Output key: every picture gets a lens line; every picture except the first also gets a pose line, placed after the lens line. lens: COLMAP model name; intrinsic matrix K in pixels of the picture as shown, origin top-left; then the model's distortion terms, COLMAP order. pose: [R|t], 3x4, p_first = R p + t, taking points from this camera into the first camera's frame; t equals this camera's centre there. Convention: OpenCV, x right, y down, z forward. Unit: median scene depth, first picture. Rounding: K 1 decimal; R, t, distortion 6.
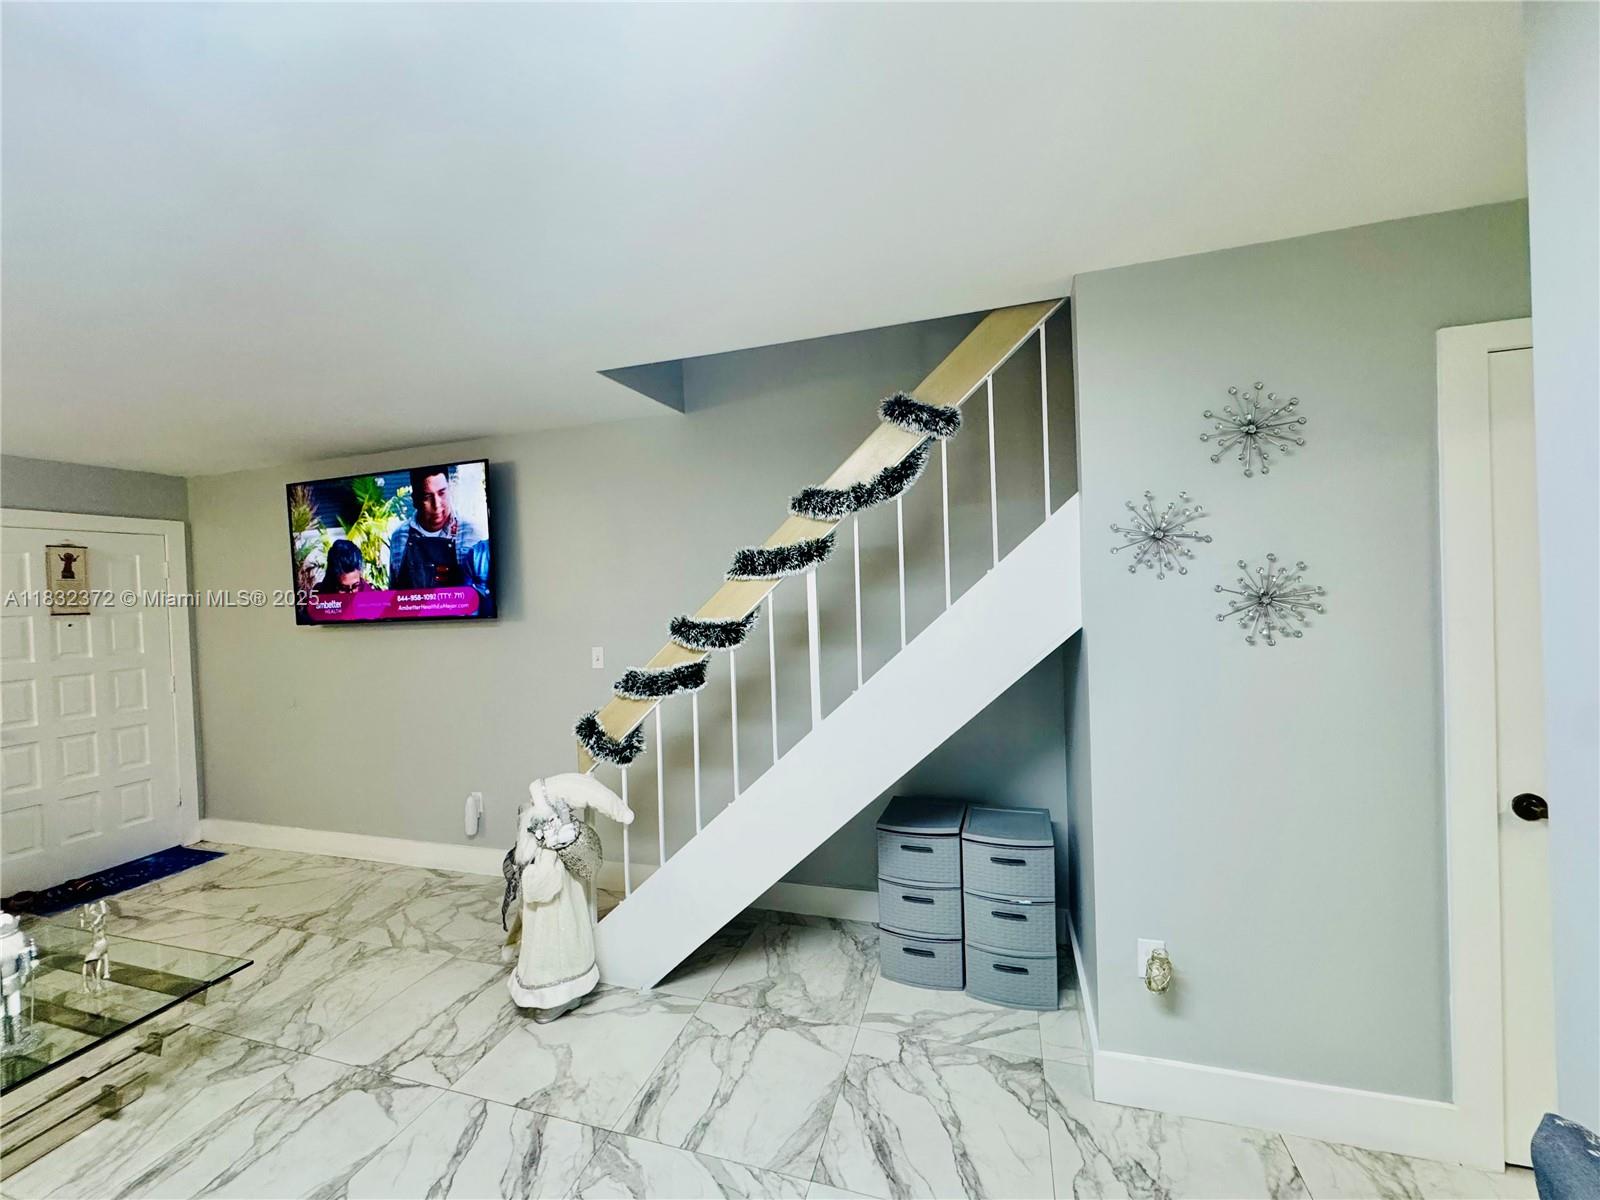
lens RADIAL K [[635.9, 0, 801.2], [0, 635.9, 599.3], [0, 0, 1]] dist [-0.000954, 0.000245]
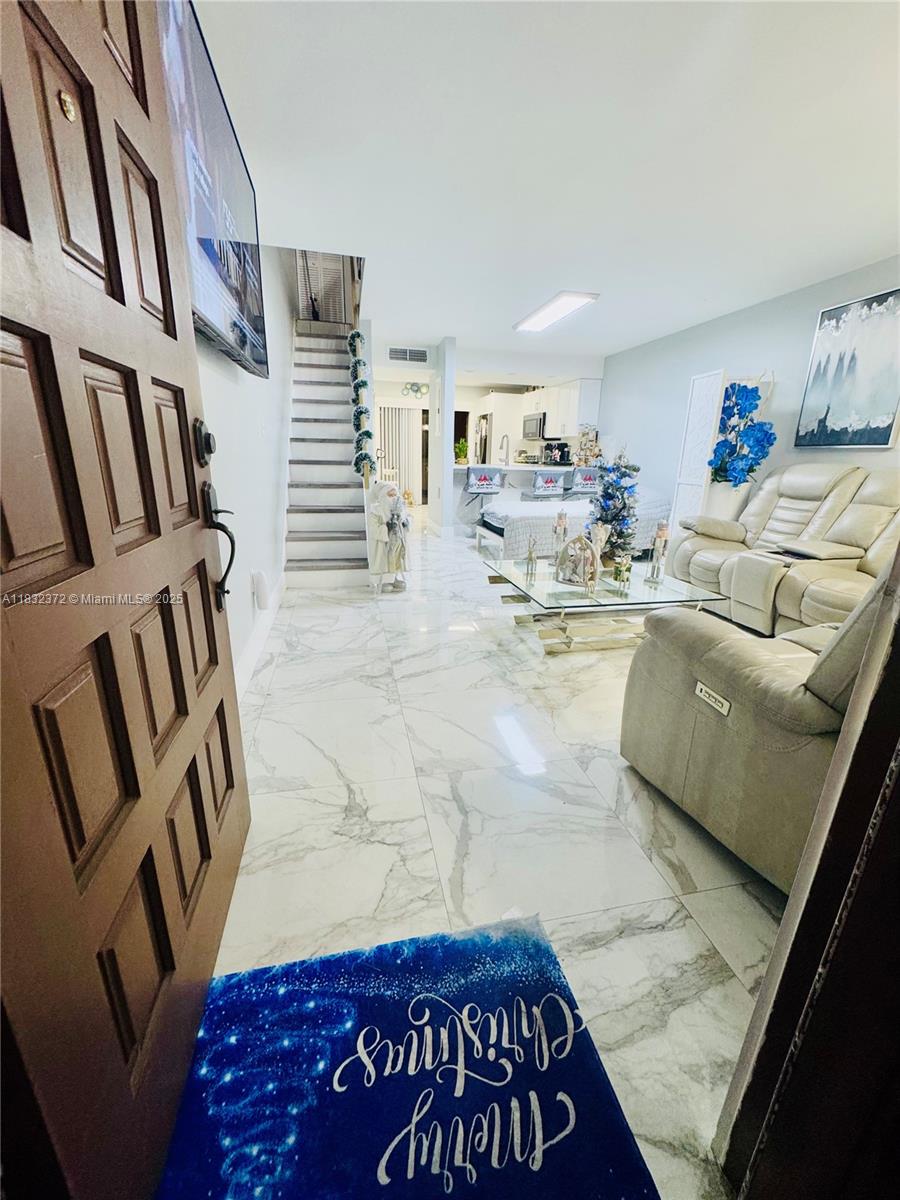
lens RADIAL K [[475.7, 0, 451.6], [0, 475.7, 596.8], [0, 0, 1]] dist [-0.002880, 0.000520]
pose [[-0.490527, -0.230596, 0.840362, -1.352563], [0.003251, 0.963862, 0.266383, 0.164676], [-0.871420, 0.133400, -0.472050, 1.157599]]
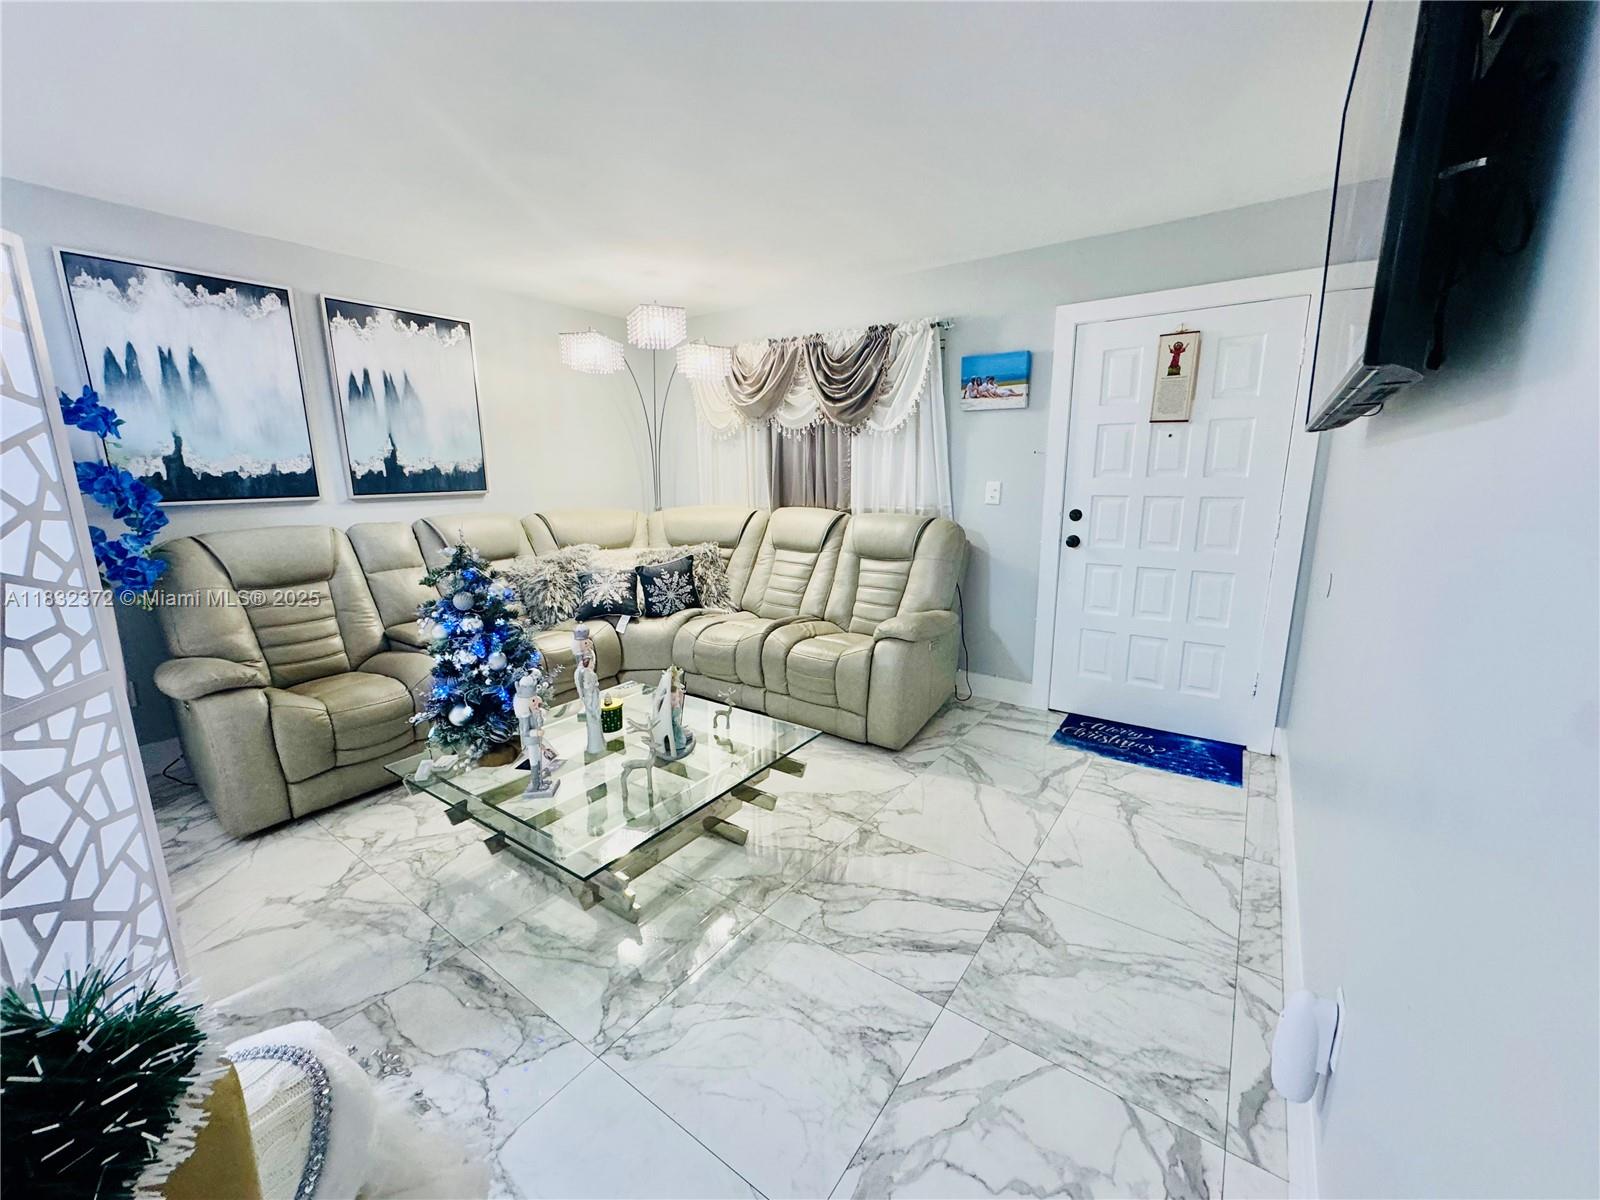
lens RADIAL K [[635.9, 0, 801.2], [0, 635.9, 599.3], [0, 0, 1]] dist [-0.000954, 0.000245]
pose [[-0.318089, 0.226039, -0.920720, -0.214375], [0.005739, 0.971603, 0.236549, 0.054535], [0.948043, 0.069960, -0.310354, 0.899861]]
